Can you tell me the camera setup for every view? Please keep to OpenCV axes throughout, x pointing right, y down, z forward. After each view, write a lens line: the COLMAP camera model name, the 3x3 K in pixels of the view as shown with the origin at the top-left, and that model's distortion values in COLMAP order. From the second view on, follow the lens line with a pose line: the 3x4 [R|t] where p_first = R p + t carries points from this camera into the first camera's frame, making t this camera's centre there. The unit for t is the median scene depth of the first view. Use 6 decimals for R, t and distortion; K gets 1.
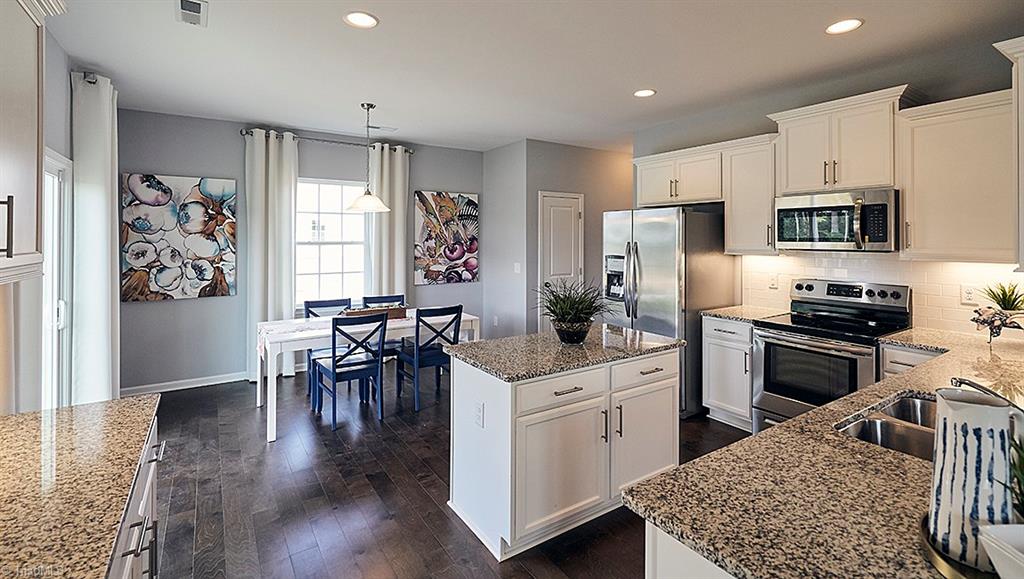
lens RADIAL K [[465.3, 0, 520.6], [0, 465.3, 236.3], [0, 0, 1]] dist [-0.001491, 0.001249]
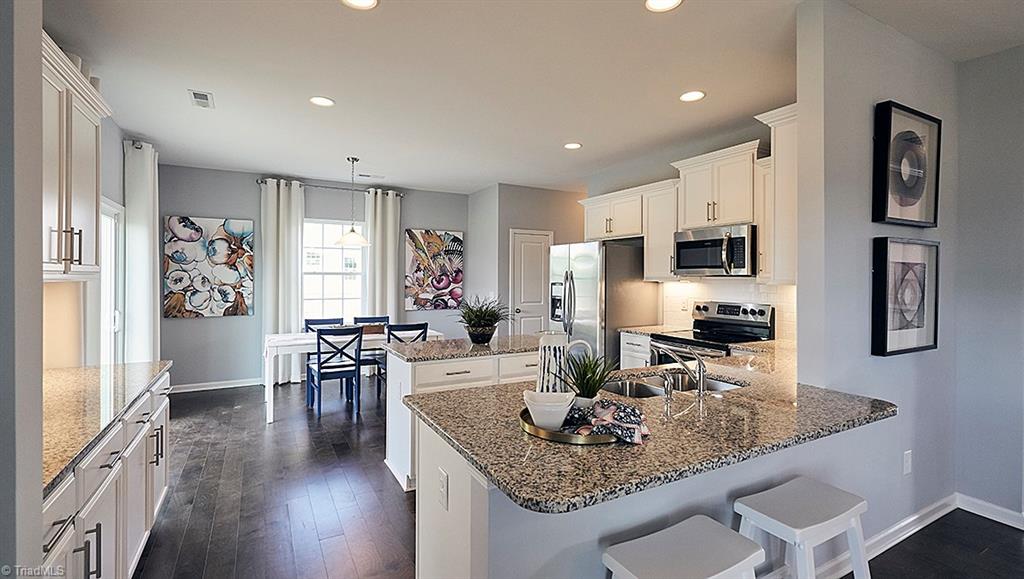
lens RADIAL K [[465.3, 0, 525.1], [0, 465.3, 278.2], [0, 0, 1]] dist [-0.001491, 0.001249]
pose [[0.997450, 0.003325, -0.071291, 0.208693], [-0.002989, 0.999984, 0.004827, 0.024310], [0.071305, -0.004601, 0.997444, -0.187398]]
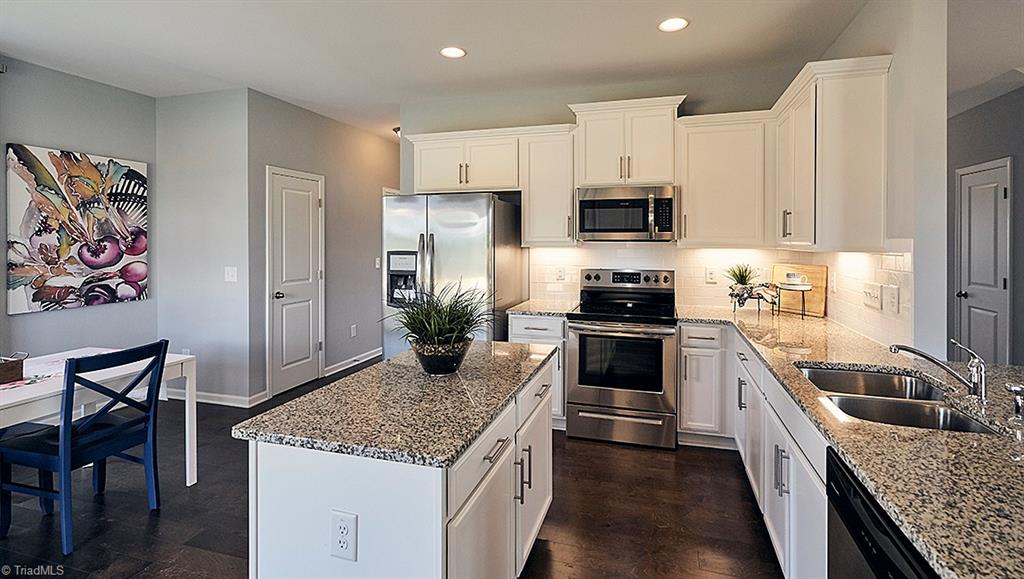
lens RADIAL K [[465.3, 0, 523.5], [0, 465.3, 245.9], [0, 0, 1]] dist [-0.001491, 0.001249]
pose [[0.769075, -0.009646, 0.639086, -0.150314], [-0.000057, 0.999885, 0.015161, 0.020247], [-0.639159, -0.011696, 0.768986, 0.255314]]
